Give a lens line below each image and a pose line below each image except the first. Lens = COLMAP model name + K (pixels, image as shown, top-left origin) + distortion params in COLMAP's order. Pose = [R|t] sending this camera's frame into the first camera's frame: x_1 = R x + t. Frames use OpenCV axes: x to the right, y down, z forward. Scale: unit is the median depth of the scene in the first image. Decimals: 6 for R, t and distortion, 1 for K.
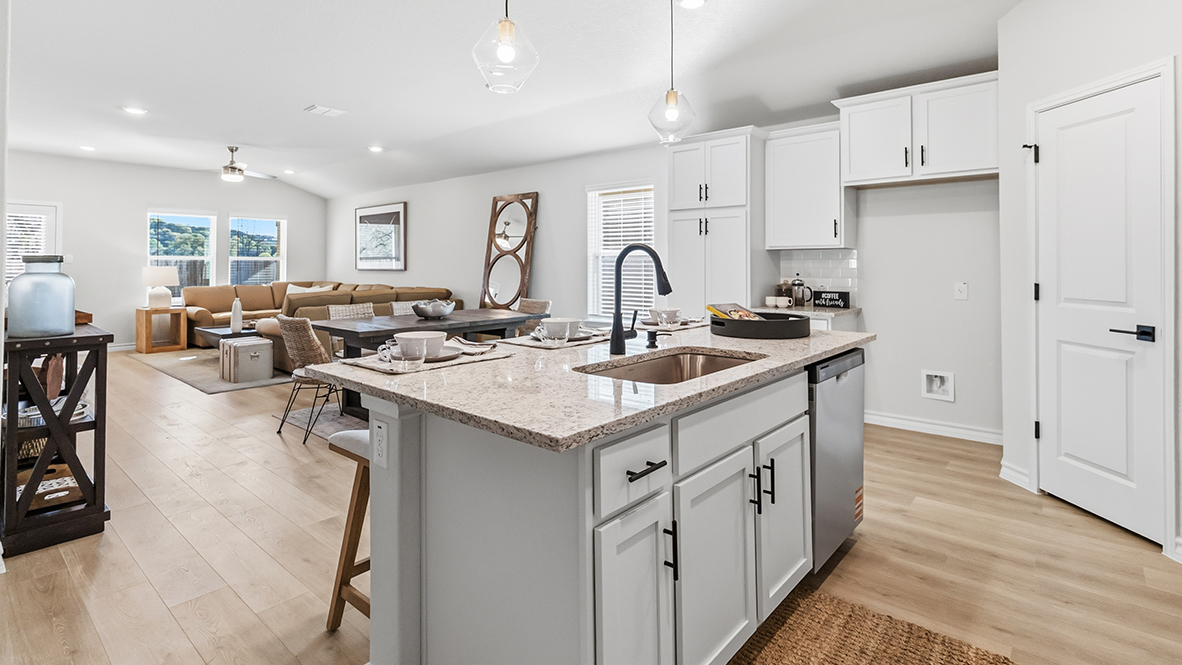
lens RADIAL K [[564.6, 0, 593.1], [0, 564.6, 257.1], [0, 0, 1]] dist [0.000009, 0.002174]
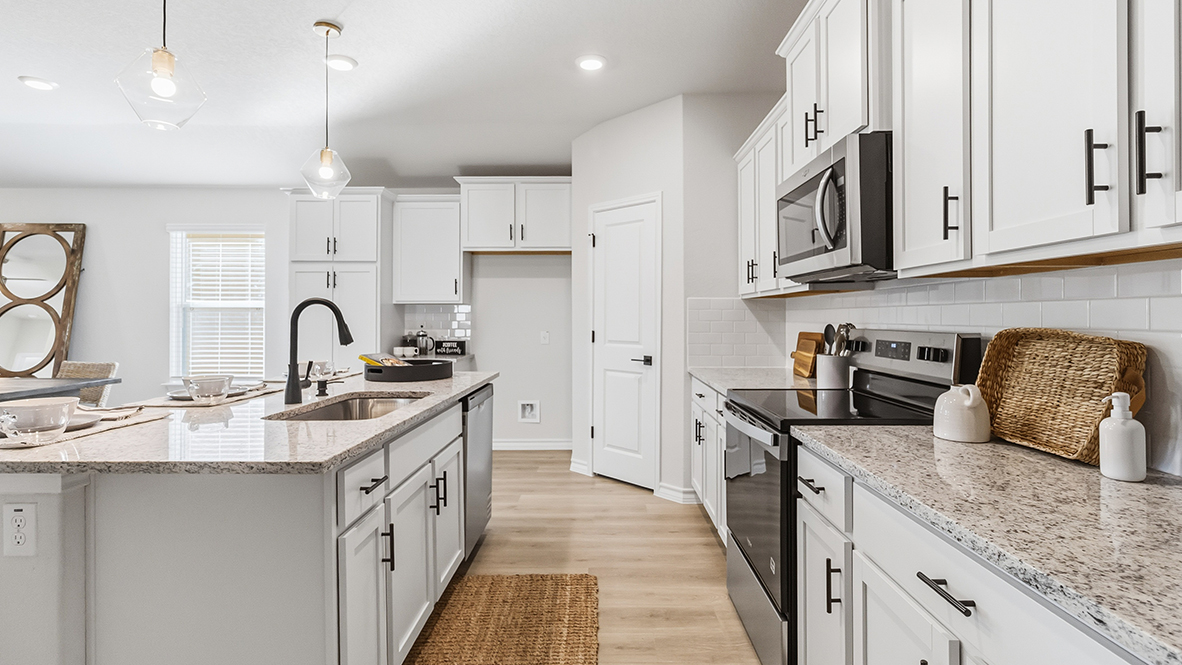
lens RADIAL K [[564.6, 0, 596.6], [0, 564.6, 312.9], [0, 0, 1]] dist [0.000009, 0.002174]
pose [[0.763126, 0.005707, 0.646224, -0.092776], [-0.008883, 0.999959, 0.001659, -0.000872], [-0.646188, -0.007006, 0.763146, -0.069572]]
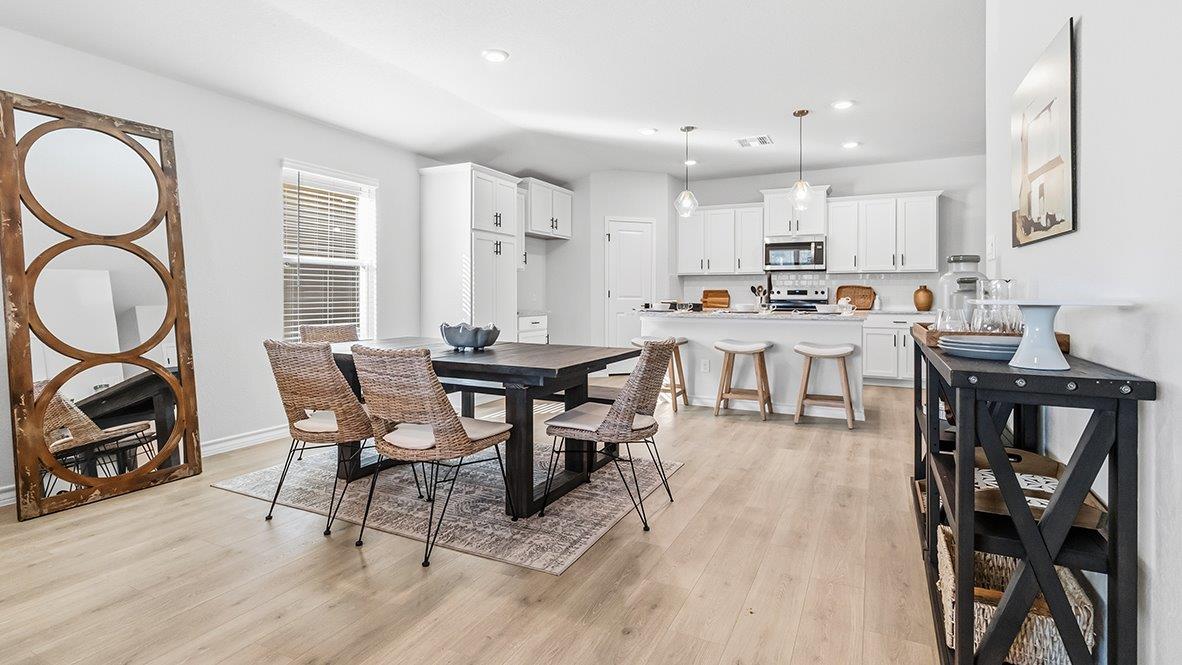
lens RADIAL K [[564.6, 0, 604.7], [0, 564.6, 285.7], [0, 0, 1]] dist [0.000009, 0.002174]
pose [[-0.256305, 0.014336, 0.966490, -1.036063], [-0.014523, 0.999720, -0.018680, 0.046774], [-0.966487, -0.018824, -0.256025, 1.086762]]
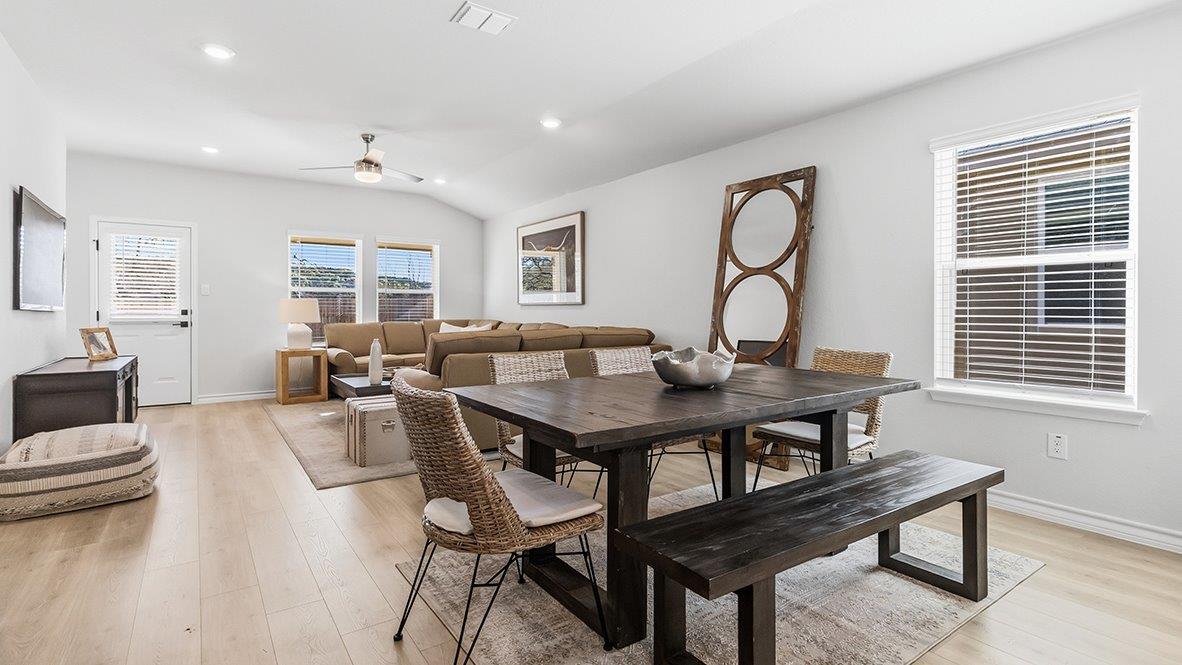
lens RADIAL K [[564.6, 0, 592.7], [0, 564.6, 313.4], [0, 0, 1]] dist [0.000009, 0.002174]
pose [[0.969737, 0.003550, -0.244127, -0.262753], [0.001601, 0.999780, 0.020898, 0.037143], [0.244148, -0.020657, 0.969518, 0.537926]]
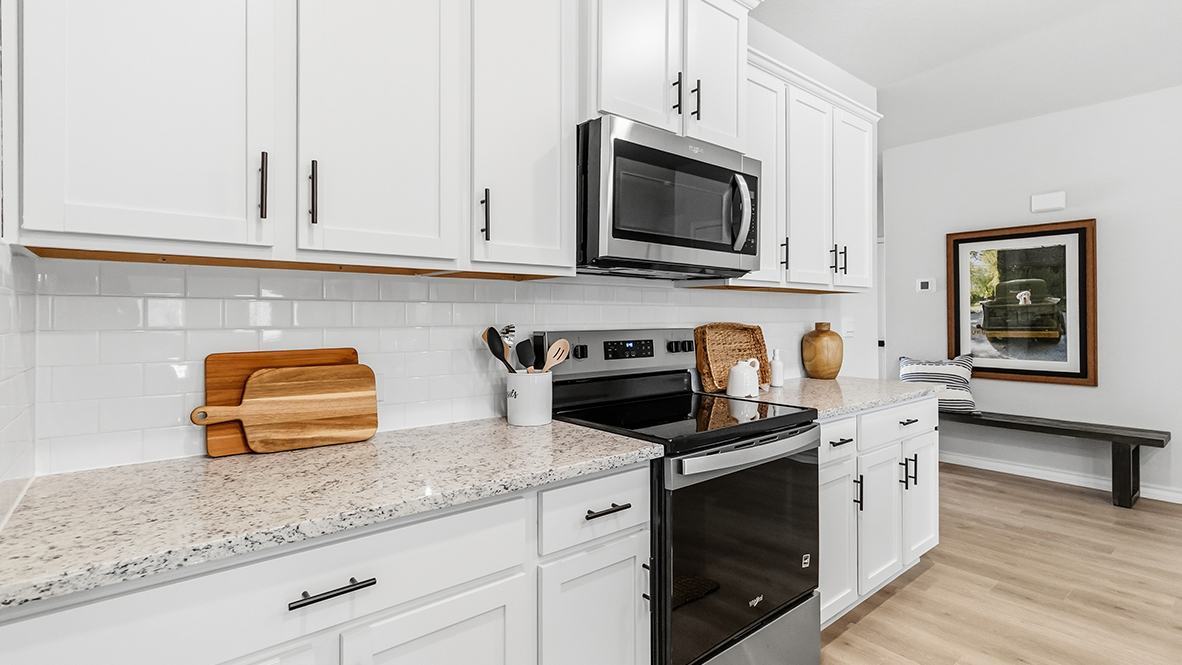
lens RADIAL K [[564.6, 0, 609.4], [0, 564.6, 311.9], [0, 0, 1]] dist [0.000009, 0.002174]
pose [[-0.988630, 0.004585, 0.150301, 0.346565], [0.001428, 0.999776, -0.021107, 0.007437], [-0.150364, -0.020653, -0.988415, 0.591149]]
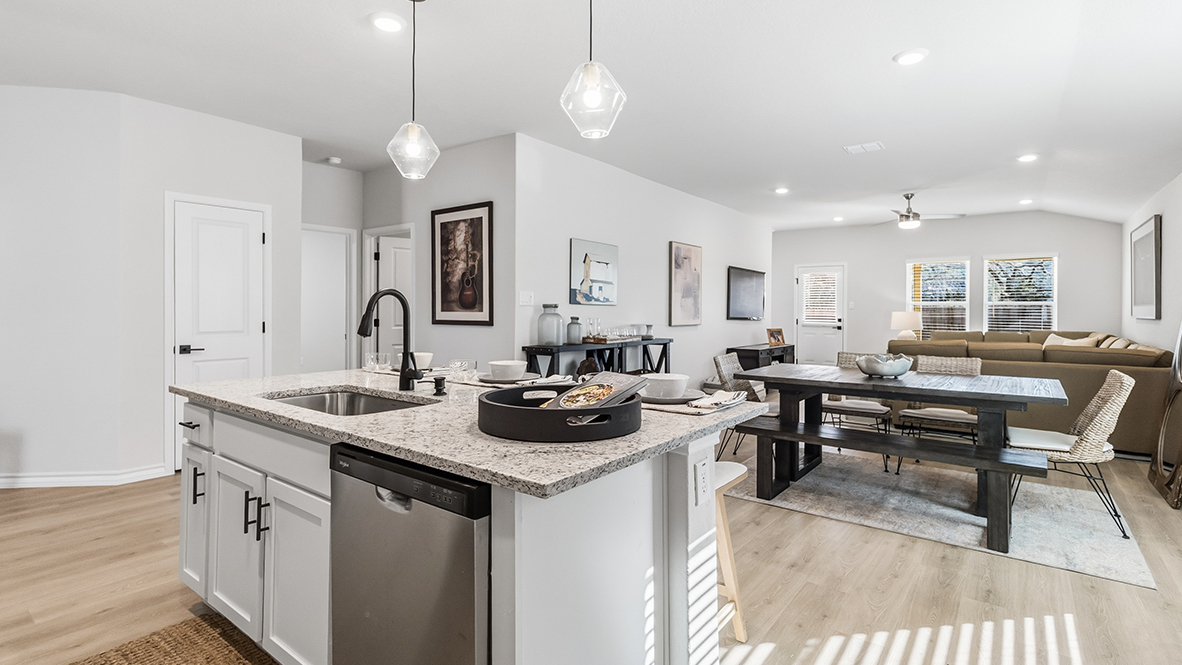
lens RADIAL K [[564.6, 0, 603.2], [0, 564.6, 310.2], [0, 0, 1]] dist [0.000009, 0.002174]
pose [[0.061894, 0.003861, -0.998075, 0.530224], [0.008731, 0.999952, 0.004410, 0.006443], [0.998045, -0.008987, 0.061858, 0.600009]]
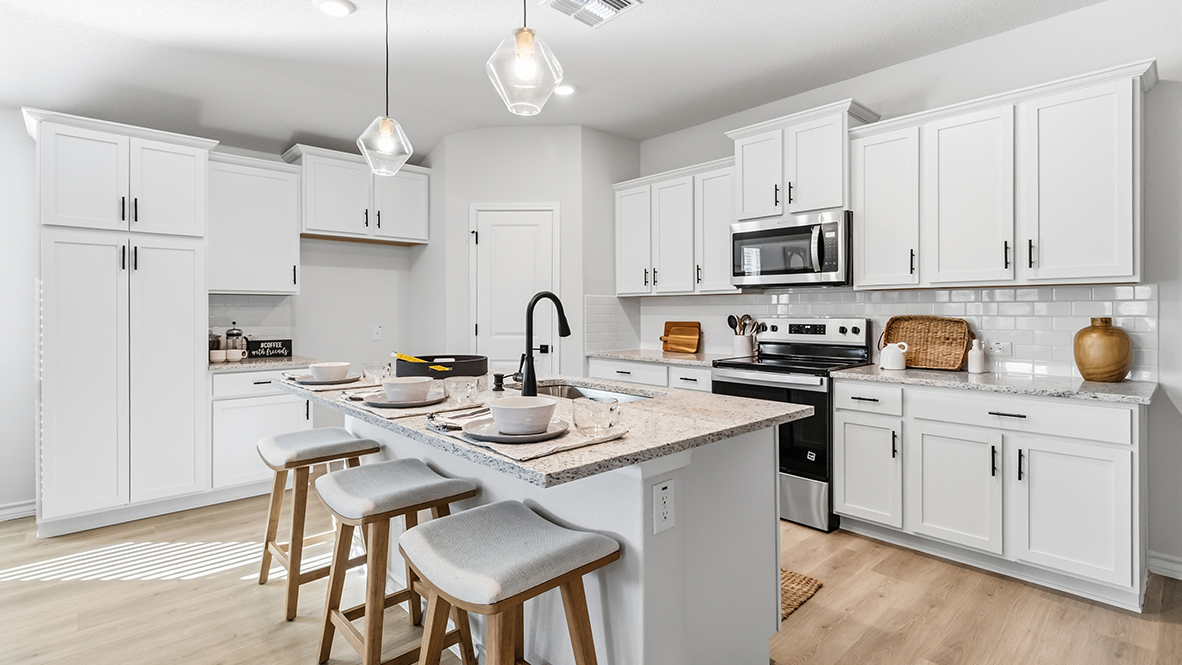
lens RADIAL K [[564.6, 0, 593.0], [0, 564.6, 313.3], [0, 0, 1]] dist [0.000009, 0.002174]
pose [[0.101968, -0.001524, 0.994787, -0.449739], [-0.011875, 0.999926, 0.002749, 0.006496], [-0.994717, -0.012093, 0.101942, 0.356574]]
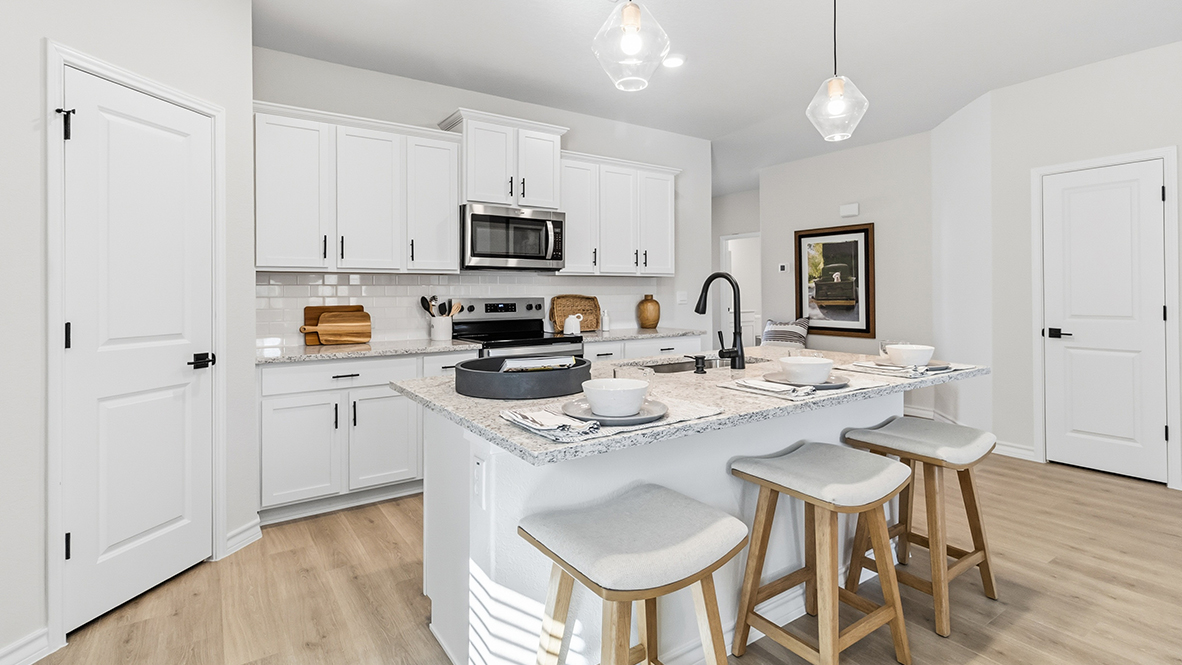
lens RADIAL K [[564.6, 0, 610.3], [0, 564.6, 287.8], [0, 0, 1]] dist [0.000009, 0.002174]
pose [[-0.972667, 0.008763, 0.232037, 0.011032], [0.004313, 0.999797, -0.019682, 0.014290], [-0.232162, -0.018144, -0.972508, 0.987816]]
